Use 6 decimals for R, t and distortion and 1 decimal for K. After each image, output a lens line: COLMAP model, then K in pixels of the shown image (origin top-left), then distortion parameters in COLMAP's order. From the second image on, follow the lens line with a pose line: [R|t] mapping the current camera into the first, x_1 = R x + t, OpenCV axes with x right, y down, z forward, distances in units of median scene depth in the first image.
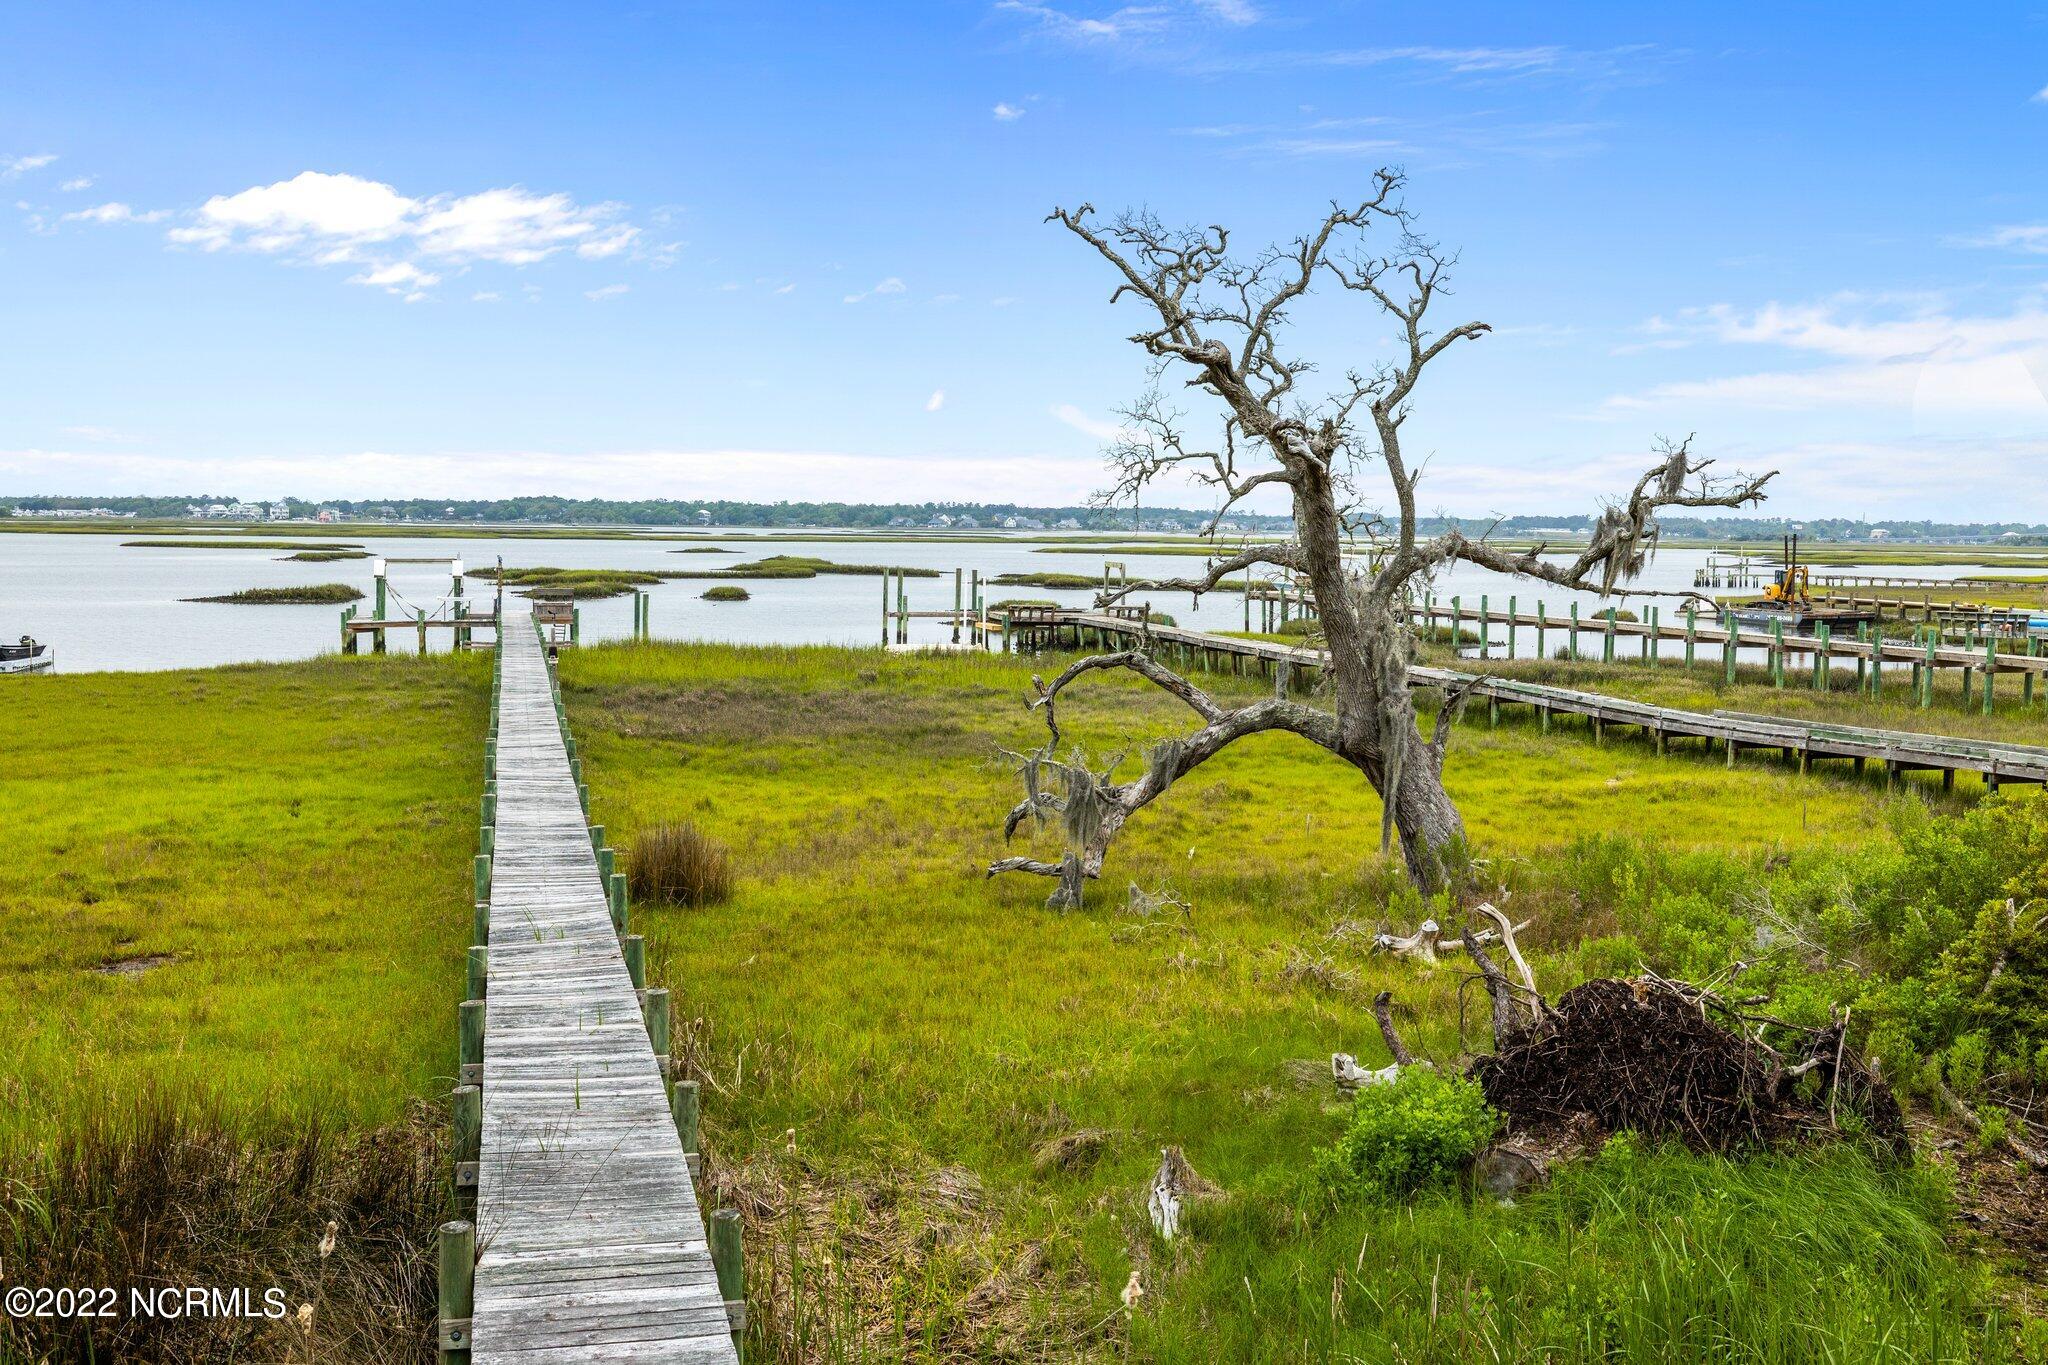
lens RADIAL K [[2009.2, 0, 1024.0], [0, 2009.2, 682.5], [0, 0, 1]] dist [-0.000291, 0.013715]
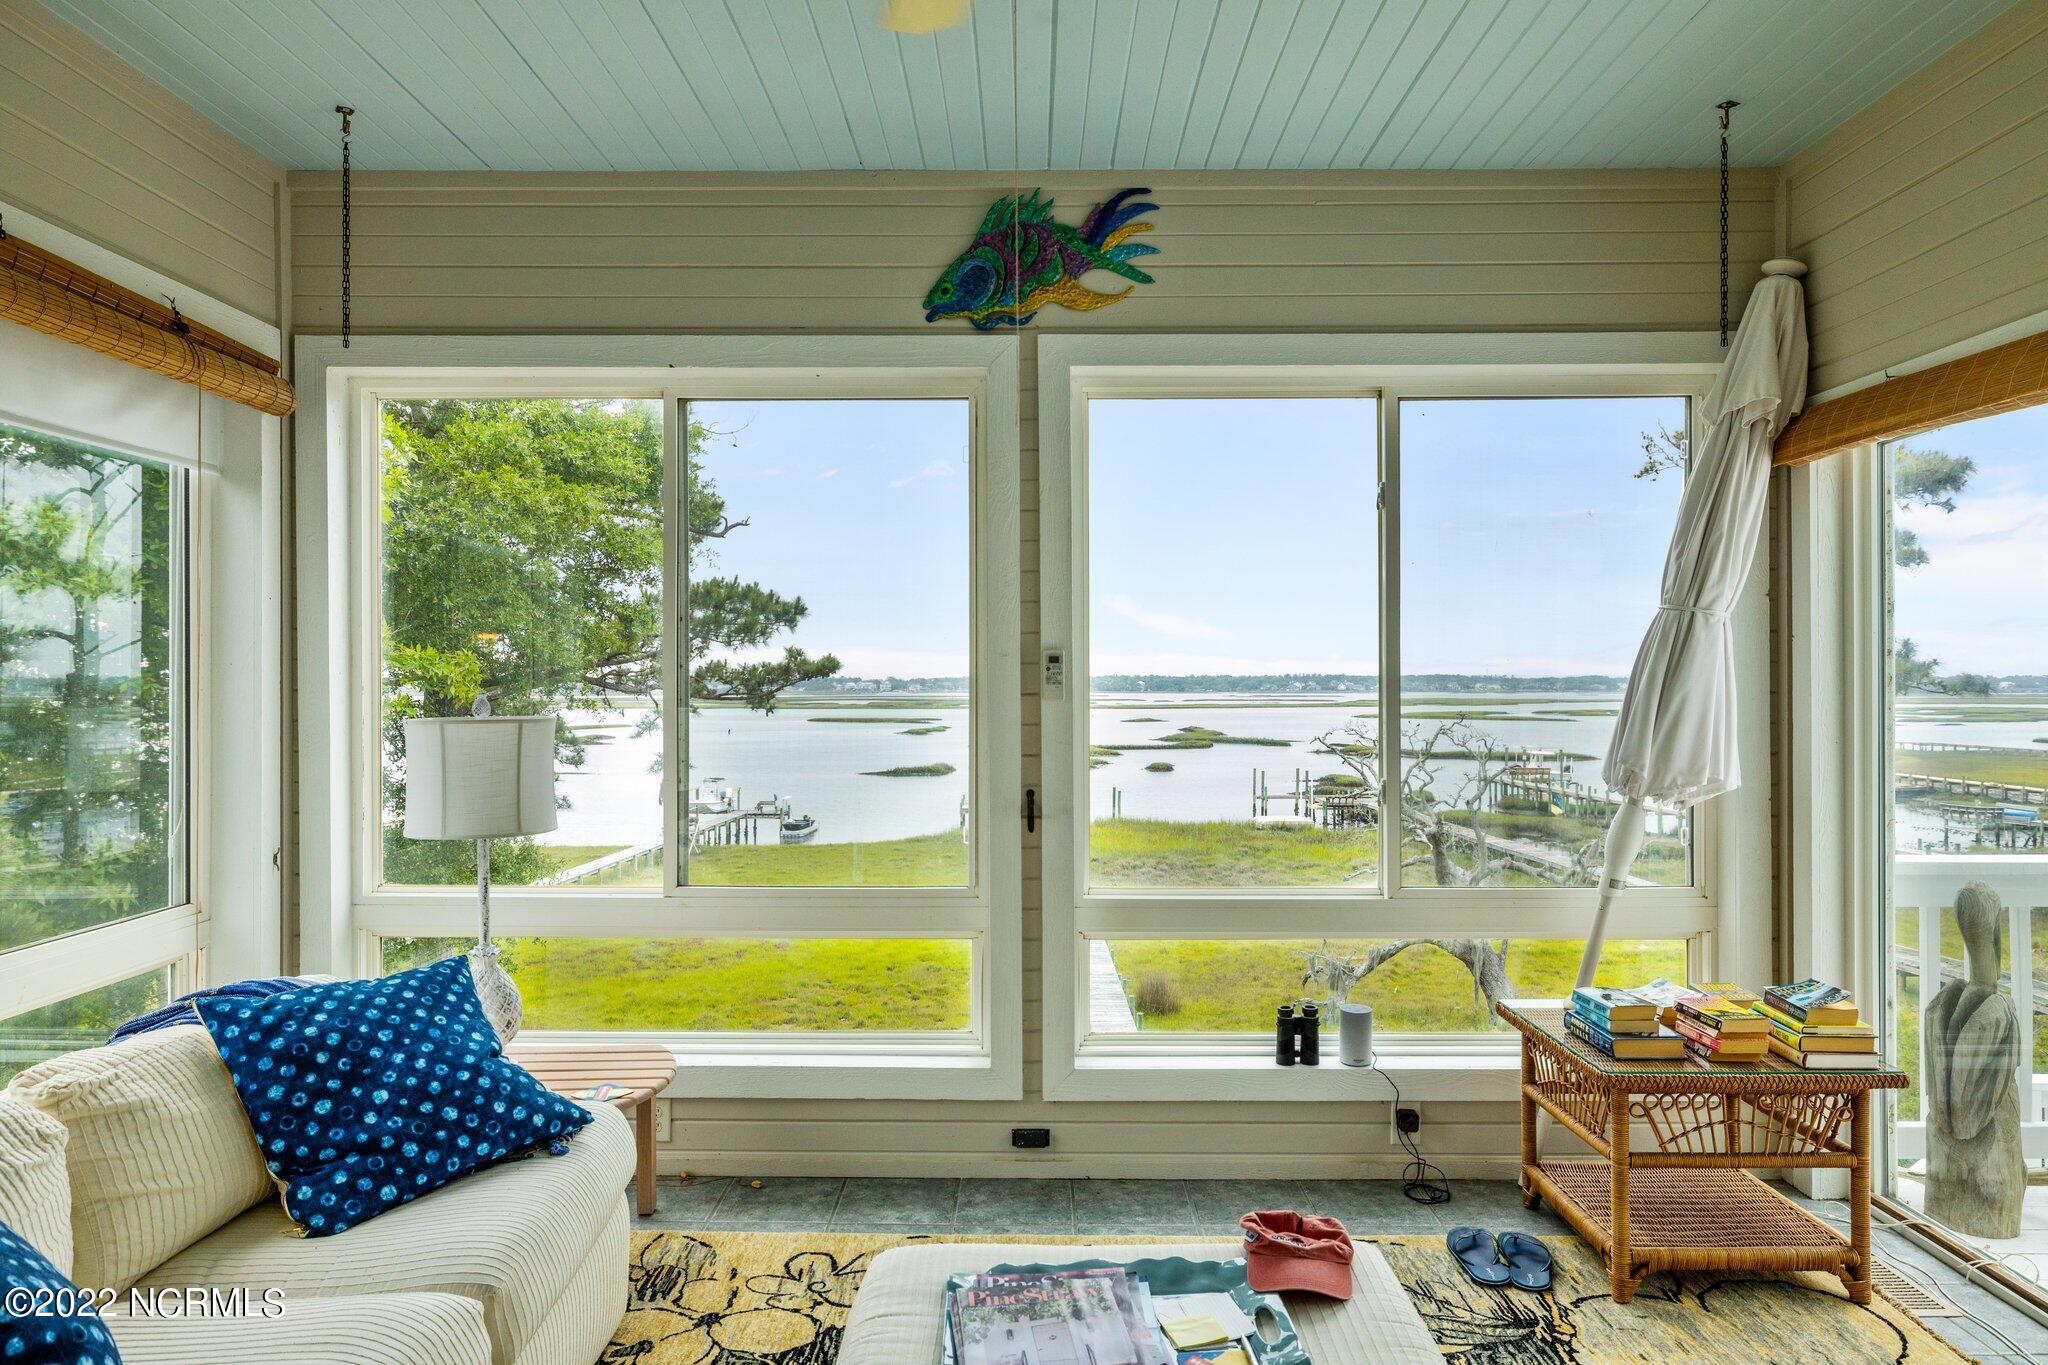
lens RADIAL K [[1295.0, 0, 1023.6], [0, 1295.0, 684.6], [0, 0, 1]] dist [-0.000684, -0.000206]
pose [[0.969366, -0.015555, -0.245128, 0.045664], [-0.004893, 0.996572, -0.082590, -0.128845], [0.245572, 0.081259, 0.965967, -0.463923]]
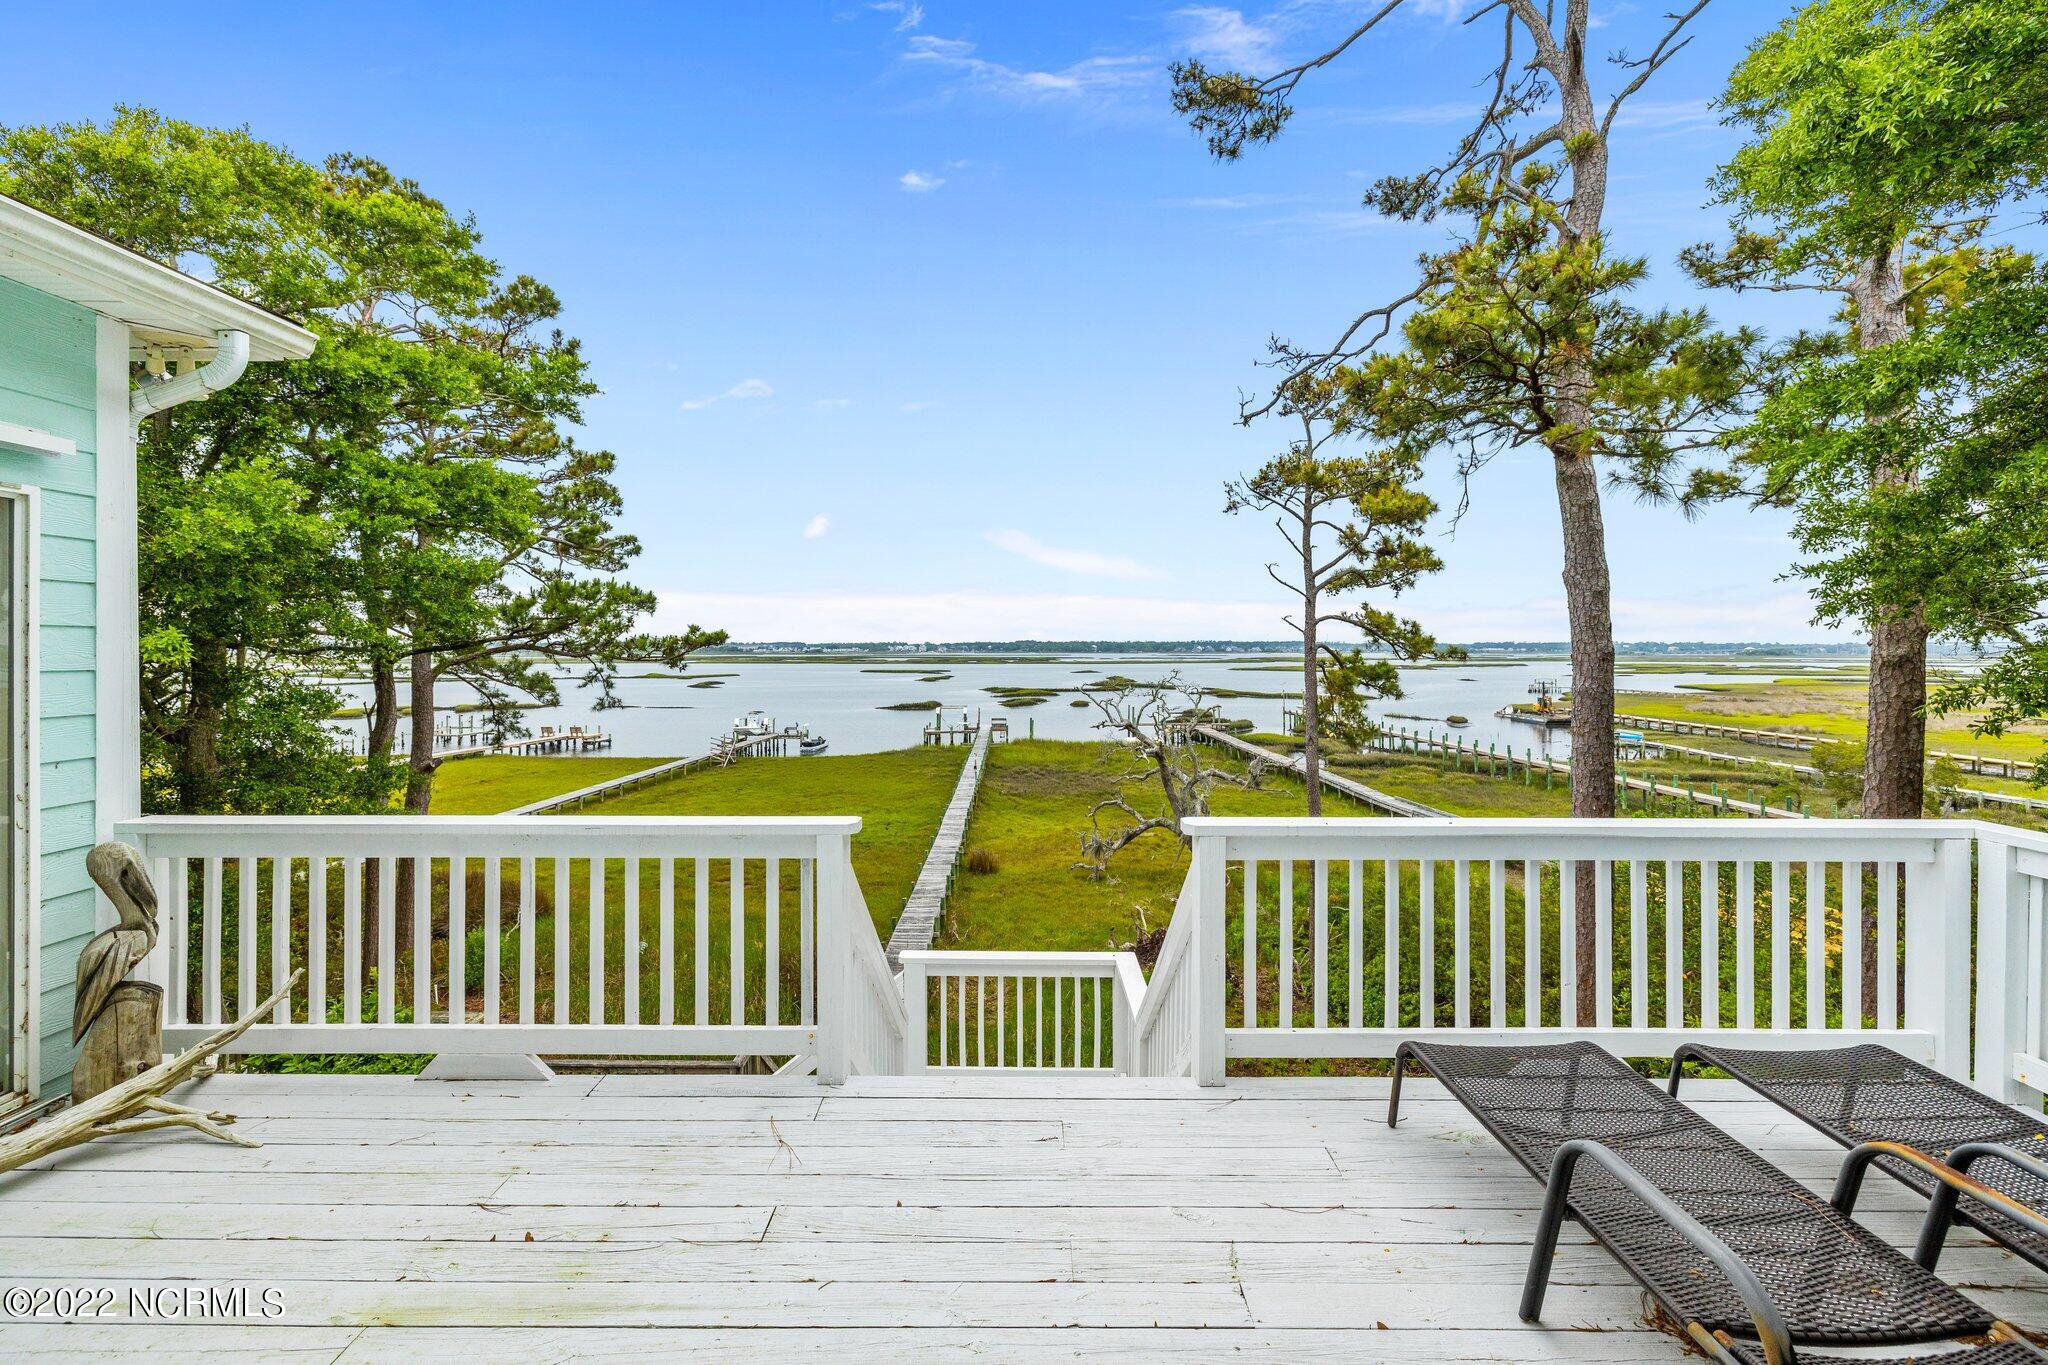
lens RADIAL K [[869.3, 0, 1019.9], [0, 869.3, 643.4], [0, 0, 1]] dist [0.000560, -0.000201]
pose [[0.970749, -0.015243, -0.239613, 0.226461], [-0.005890, 0.996170, -0.087234, -0.135805], [0.240025, 0.086093, 0.966942, -0.403551]]
